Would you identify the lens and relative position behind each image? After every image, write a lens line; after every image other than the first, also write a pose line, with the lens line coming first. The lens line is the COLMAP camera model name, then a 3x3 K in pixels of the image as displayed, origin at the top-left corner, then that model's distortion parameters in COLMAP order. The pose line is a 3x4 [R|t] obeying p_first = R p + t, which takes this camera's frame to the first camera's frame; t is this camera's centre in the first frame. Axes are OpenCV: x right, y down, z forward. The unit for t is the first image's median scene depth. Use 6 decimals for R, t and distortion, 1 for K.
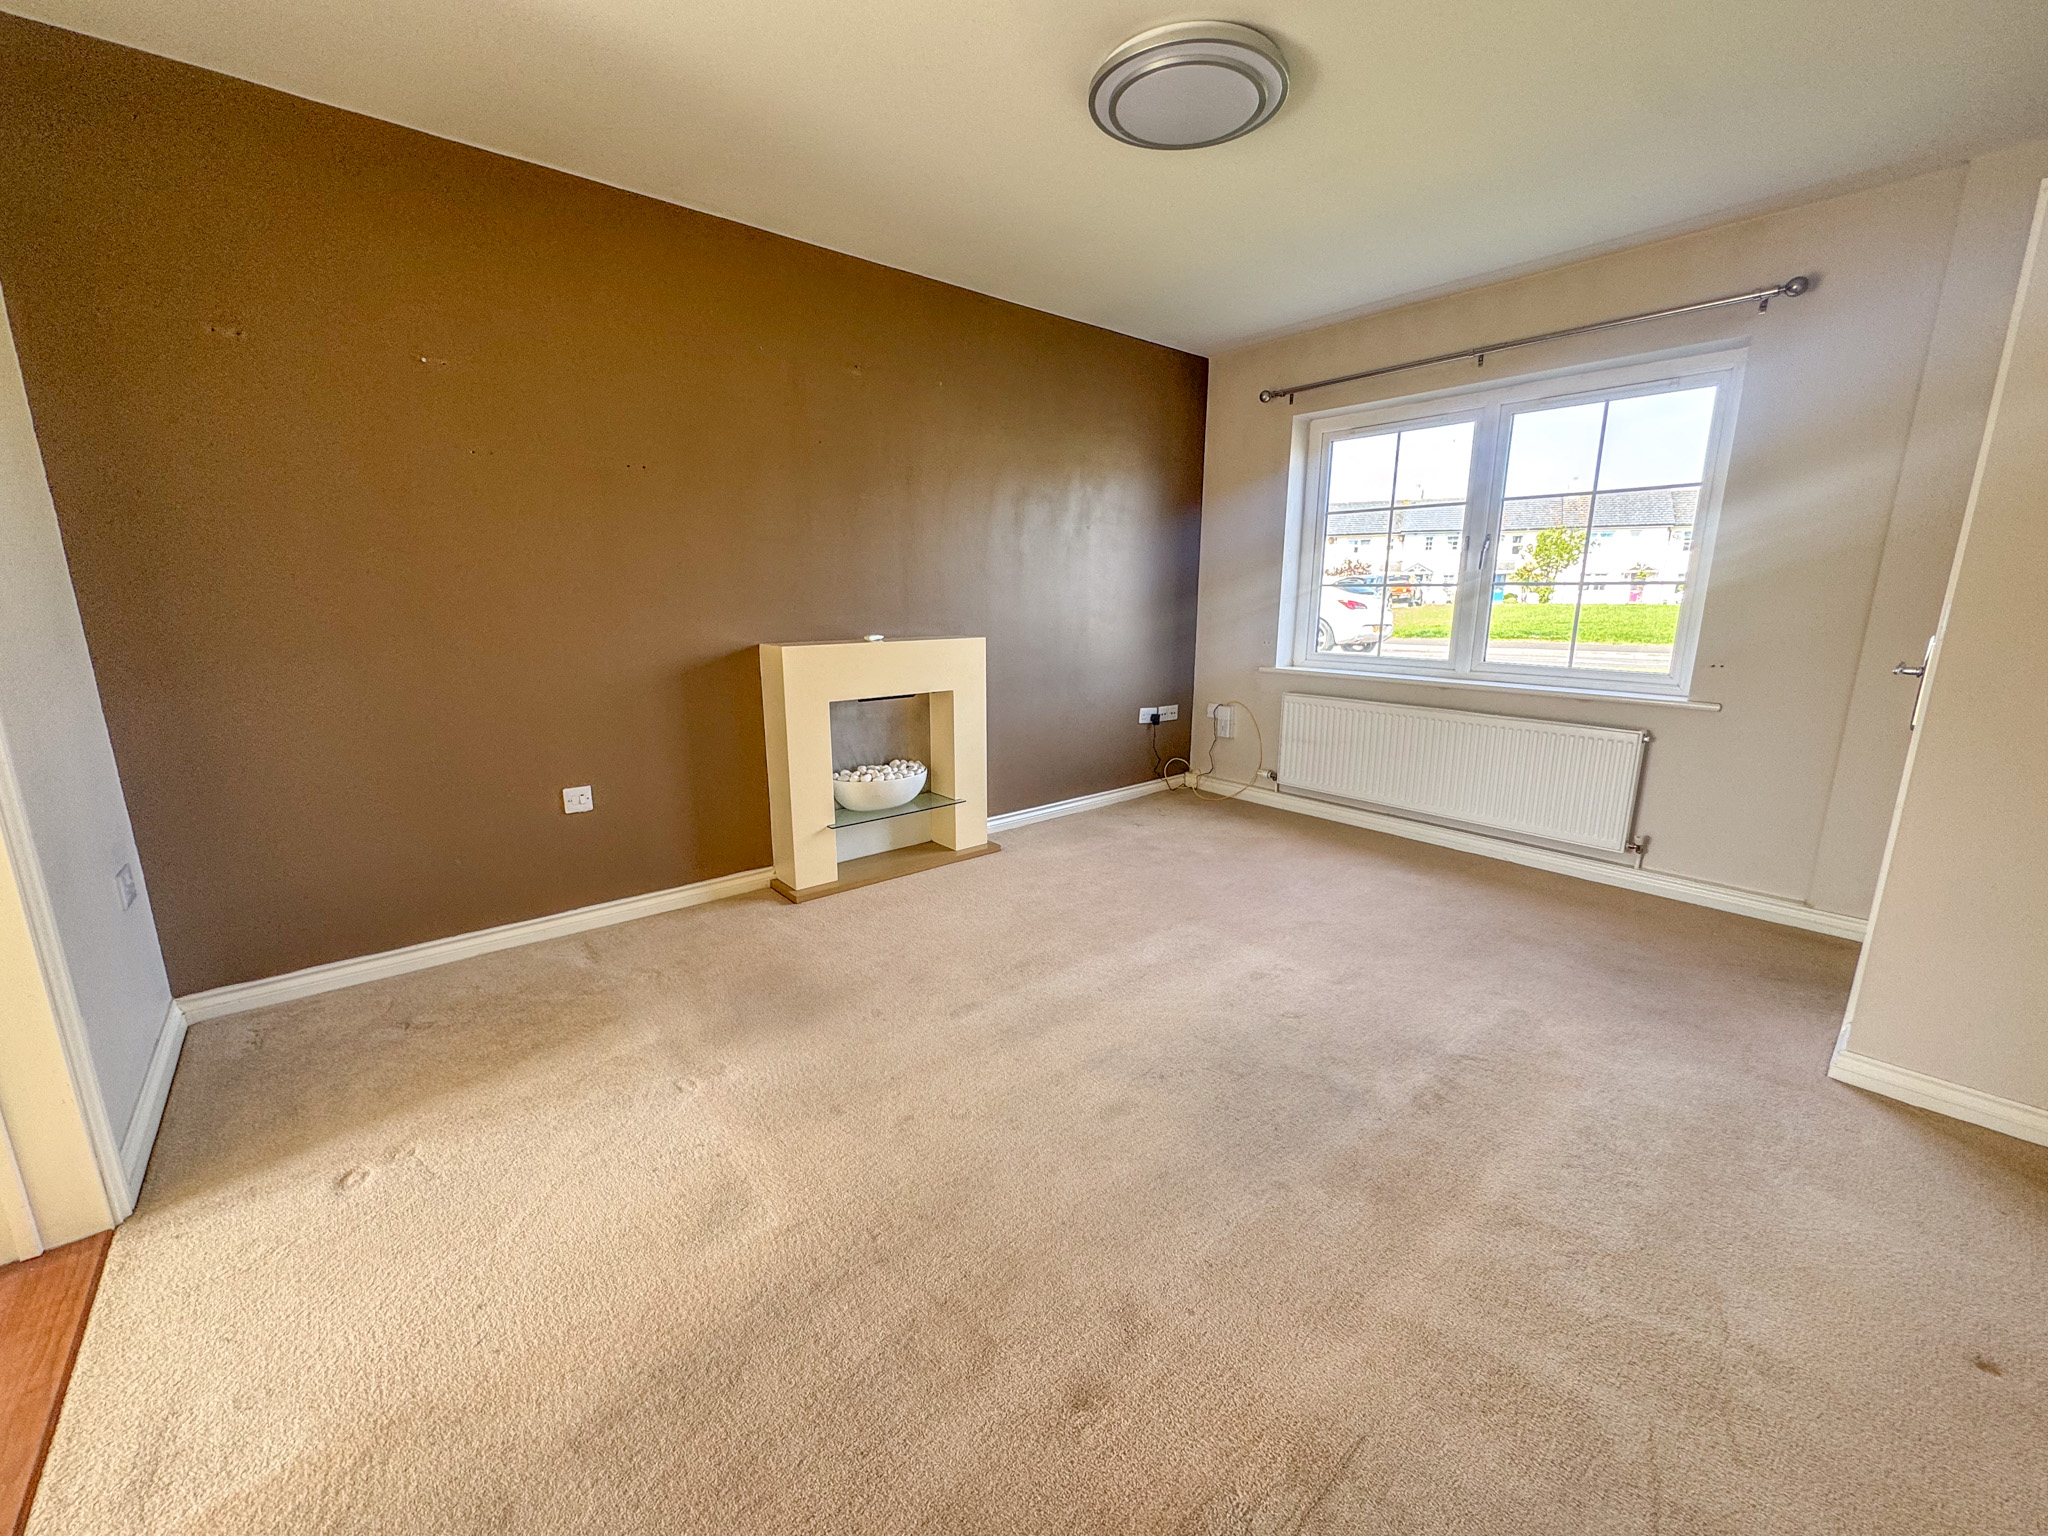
lens RADIAL K [[819.4, 0, 1020.3], [0, 819.4, 771.7], [0, 0, 1]] dist [0.004246, -0.000426]
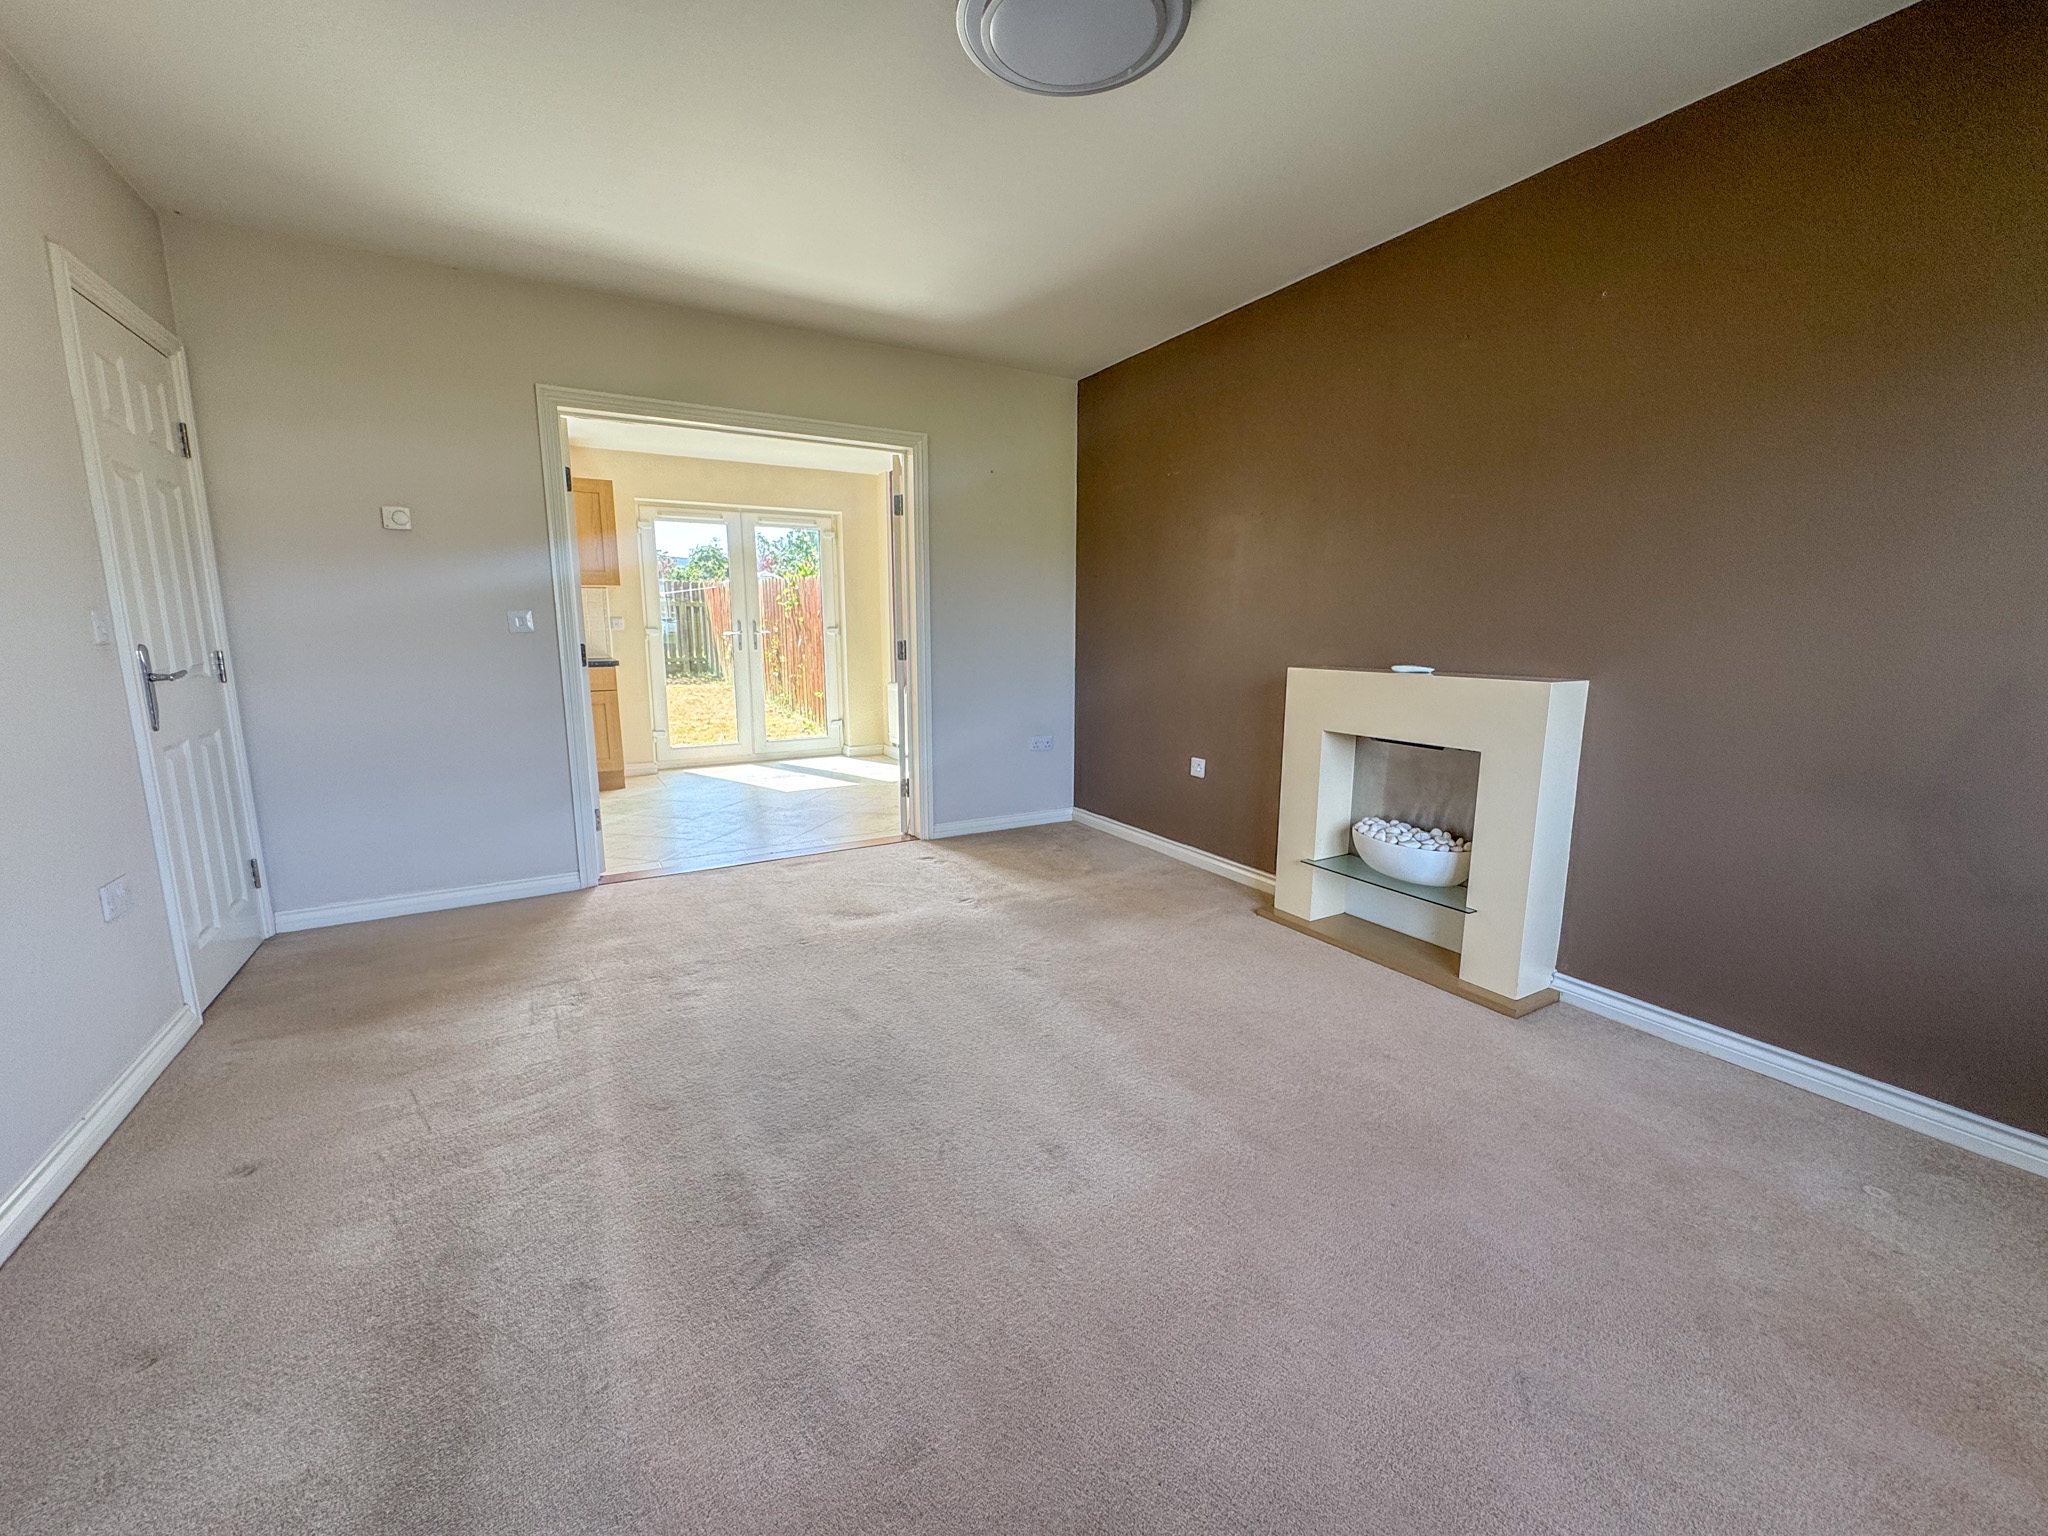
lens RADIAL K [[819.4, 0, 1018.5], [0, 819.4, 764.0], [0, 0, 1]] dist [0.004246, -0.000426]
pose [[-0.180267, 0.161431, -0.970280, 0.723940], [-0.215417, 0.956014, 0.199079, -0.154952], [0.959739, 0.244903, -0.137563, 0.778660]]
